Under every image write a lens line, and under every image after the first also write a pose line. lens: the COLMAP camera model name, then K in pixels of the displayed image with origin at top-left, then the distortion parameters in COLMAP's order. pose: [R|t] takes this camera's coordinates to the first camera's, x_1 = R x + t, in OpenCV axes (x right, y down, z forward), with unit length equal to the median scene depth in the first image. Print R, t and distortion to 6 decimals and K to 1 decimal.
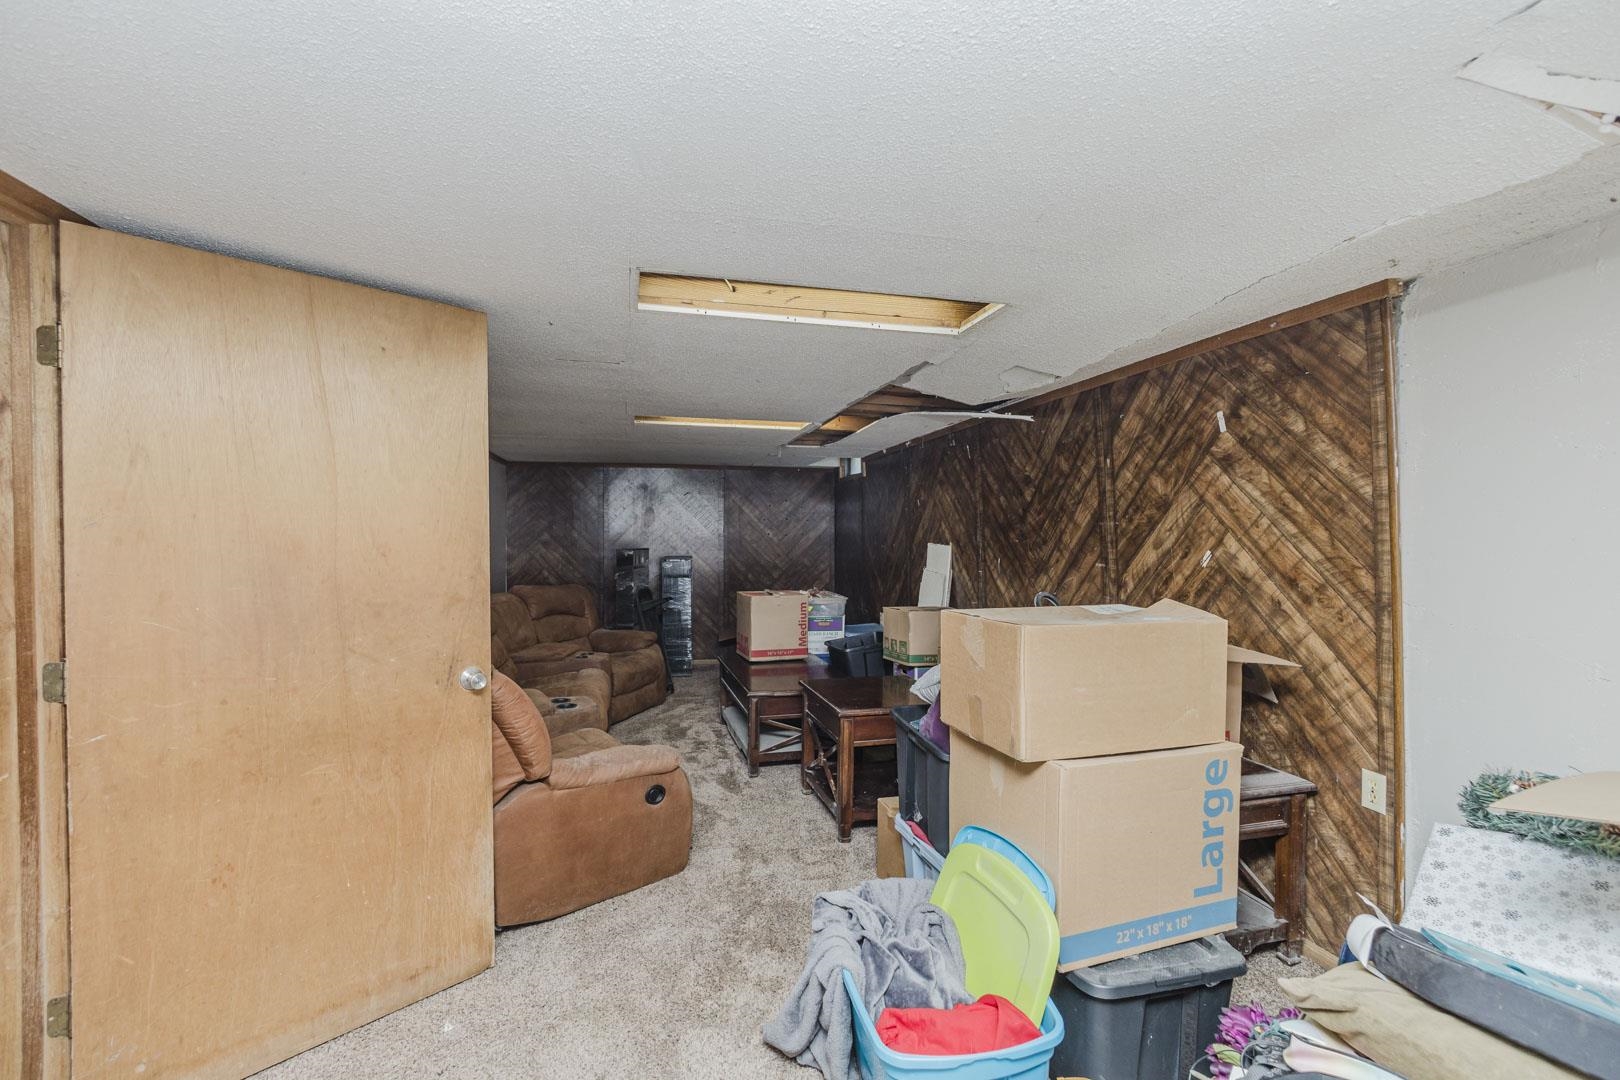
lens RADIAL K [[698.2, 0, 815.7], [0, 698.2, 539.3], [0, 0, 1]] dist [-0.010985, 0.000287]
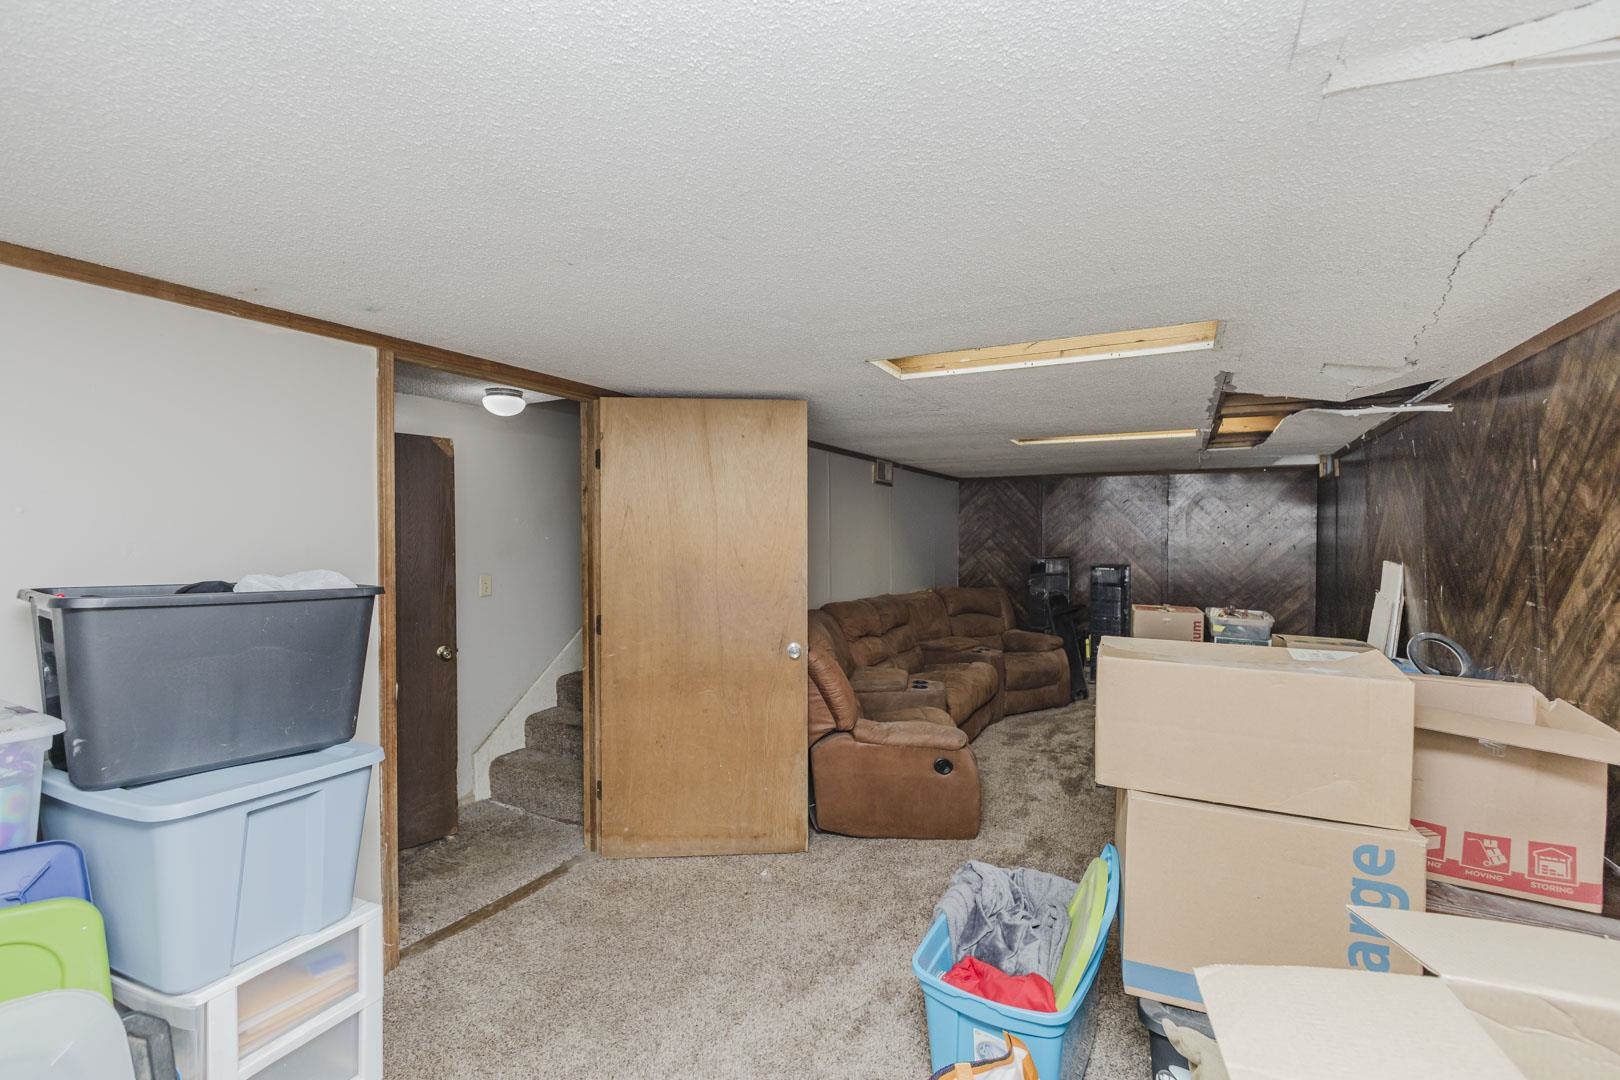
lens RADIAL K [[698.2, 0, 815.7], [0, 698.2, 539.3], [0, 0, 1]] dist [-0.010985, 0.000287]
pose [[0.738343, 0.010174, -0.674349, 0.352717], [-0.009316, 0.999945, 0.004887, -0.028107], [0.674361, 0.002674, 0.738397, -0.041168]]
